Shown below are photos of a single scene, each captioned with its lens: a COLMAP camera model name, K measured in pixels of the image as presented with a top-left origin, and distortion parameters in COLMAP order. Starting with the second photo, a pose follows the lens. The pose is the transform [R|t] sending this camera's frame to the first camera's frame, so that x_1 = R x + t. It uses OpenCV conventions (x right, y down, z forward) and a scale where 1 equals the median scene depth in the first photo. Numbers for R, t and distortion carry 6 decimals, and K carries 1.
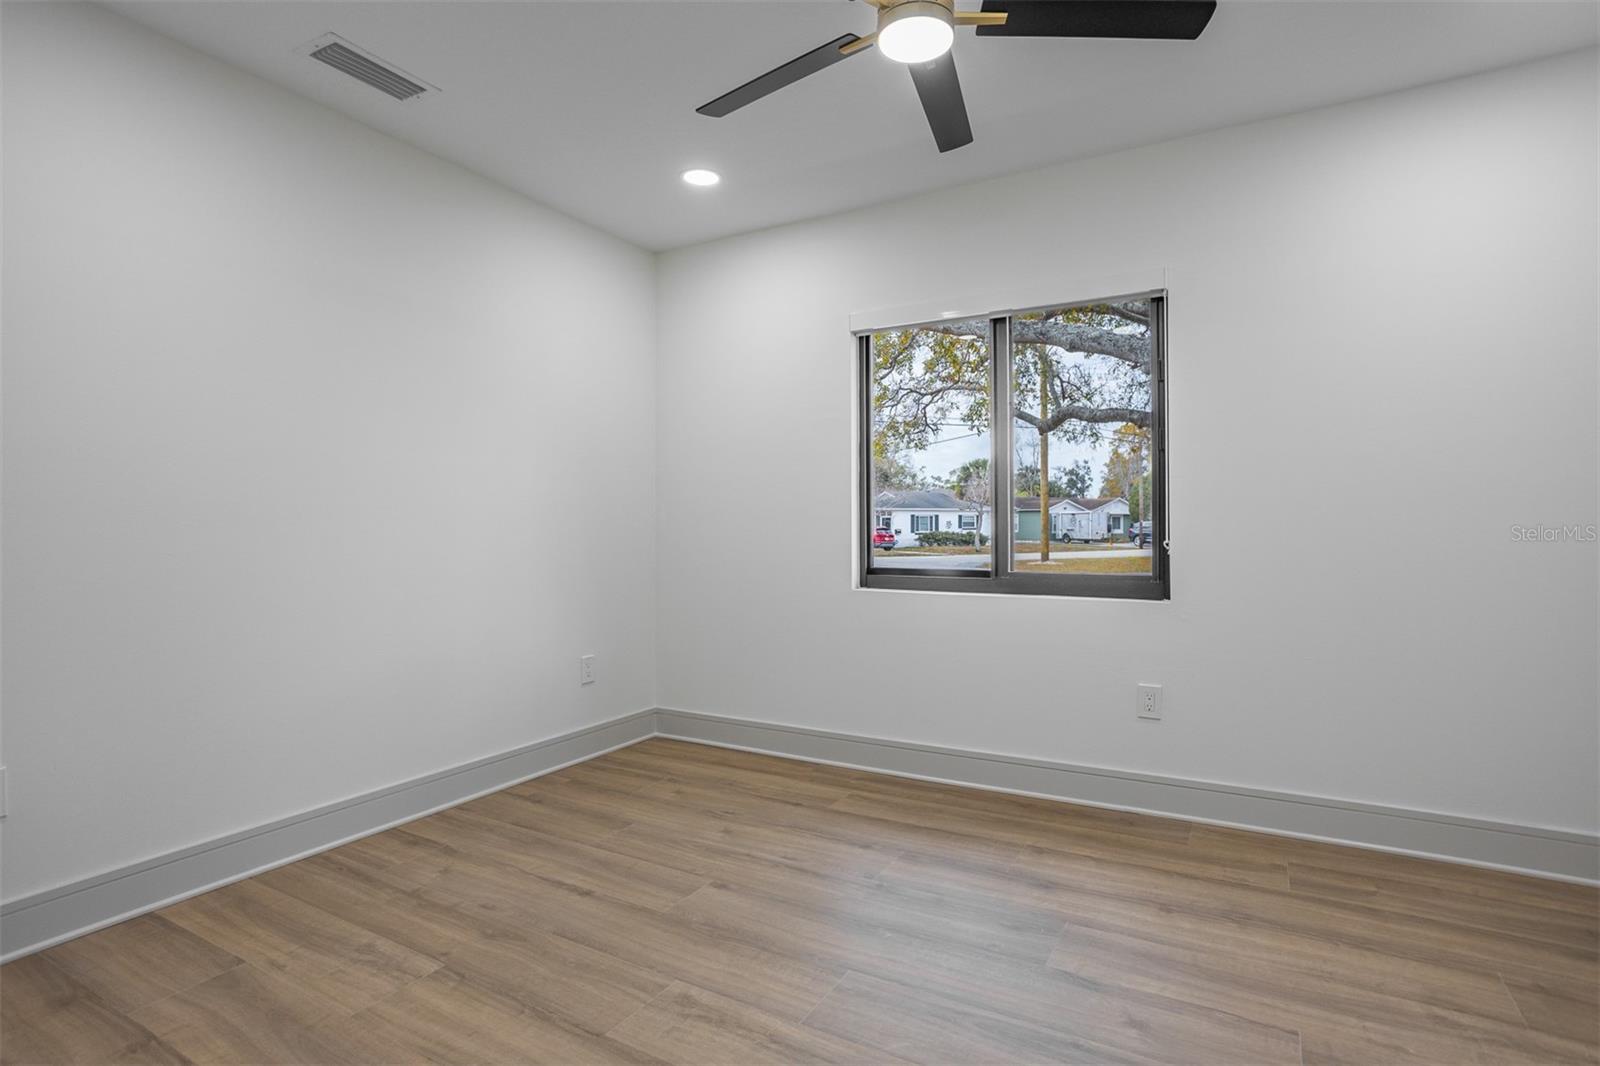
lens RADIAL K [[823.9, 0, 795.3], [0, 823.9, 525.0], [0, 0, 1]] dist [-0.021906, 0.007497]
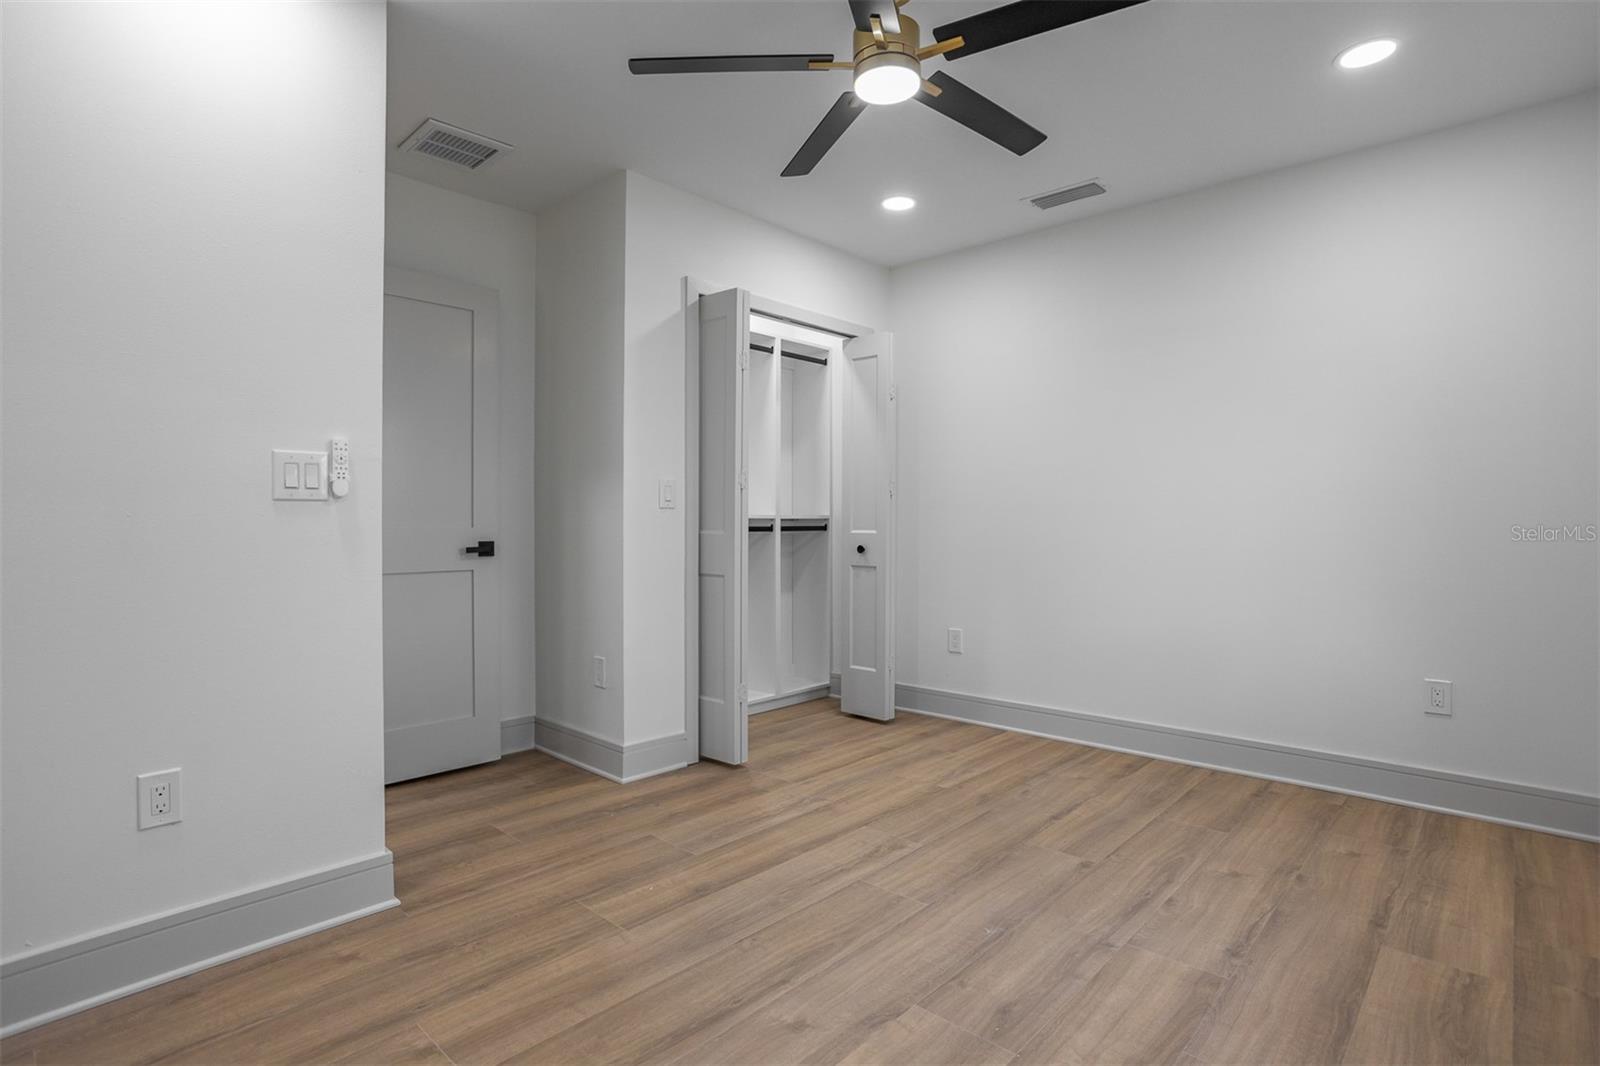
lens RADIAL K [[823.9, 0, 796.9], [0, 823.9, 530.6], [0, 0, 1]] dist [-0.021906, 0.007497]
pose [[-0.245021, 0.010657, -0.969459, 0.912058], [0.001842, 0.999943, 0.010526, 0.008563], [0.969516, 0.000794, -0.245027, 0.832369]]
